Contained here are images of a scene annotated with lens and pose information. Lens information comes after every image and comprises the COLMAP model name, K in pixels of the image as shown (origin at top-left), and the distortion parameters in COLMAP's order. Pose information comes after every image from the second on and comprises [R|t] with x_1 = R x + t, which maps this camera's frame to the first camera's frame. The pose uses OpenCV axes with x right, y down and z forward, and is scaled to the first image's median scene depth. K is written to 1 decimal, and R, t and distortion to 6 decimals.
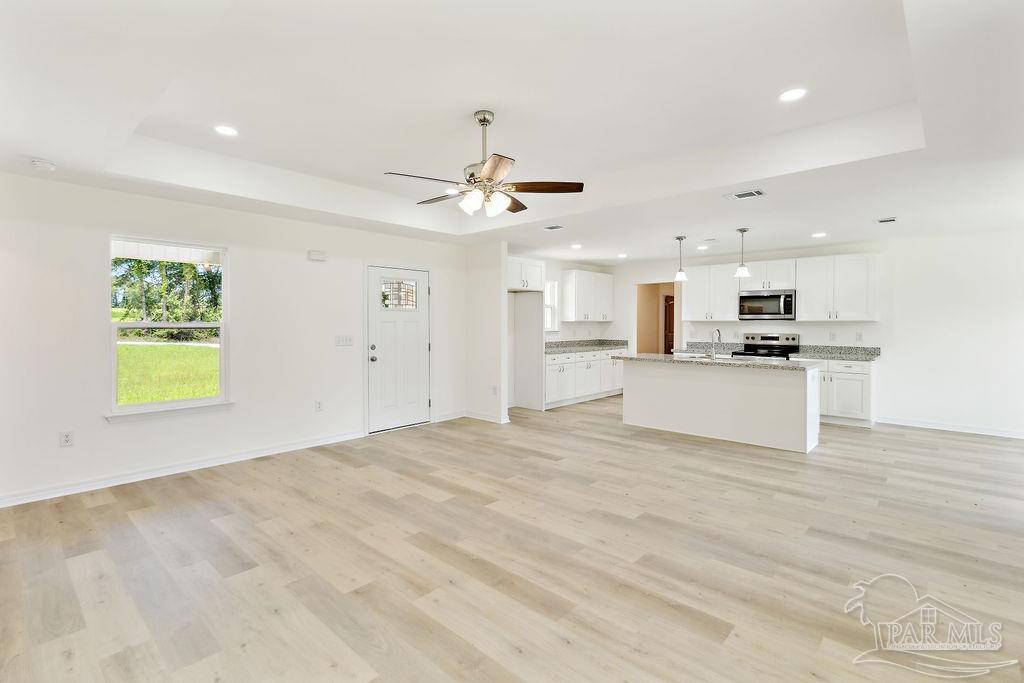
lens RADIAL K [[485.1, 0, 513.0], [0, 485.1, 335.1], [0, 0, 1]] dist [0.009980, -0.000552]
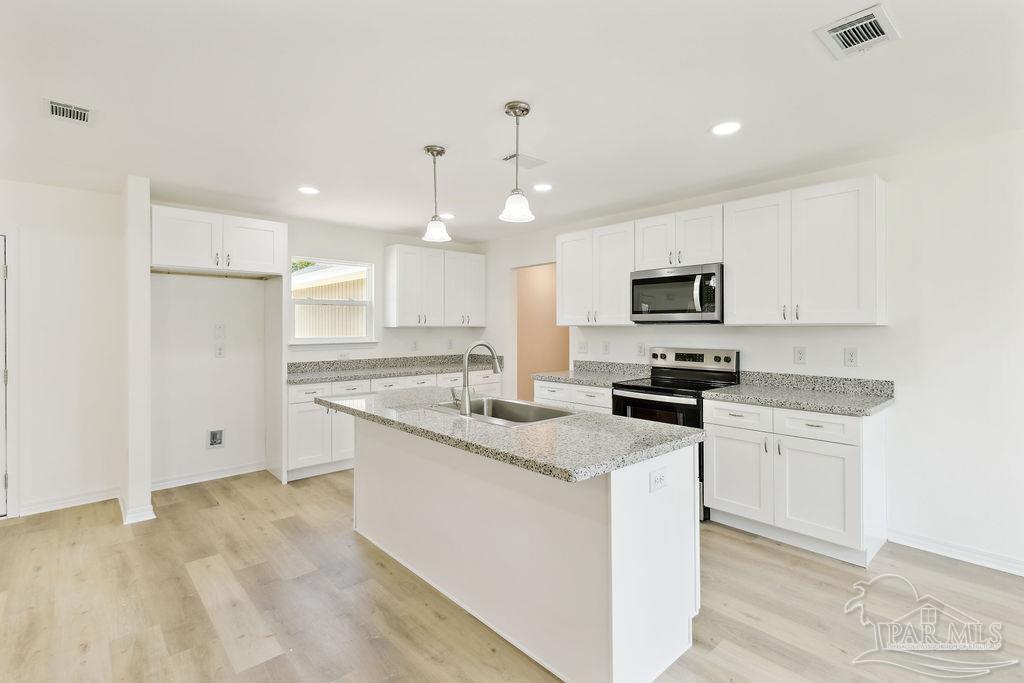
lens RADIAL K [[485.1, 0, 522.6], [0, 485.1, 327.2], [0, 0, 1]] dist [0.009980, -0.000552]
pose [[0.996074, -0.003578, -0.088454, 0.403526], [0.001073, 0.999598, -0.028347, -0.012006], [0.088520, 0.028141, 0.995677, 0.460203]]
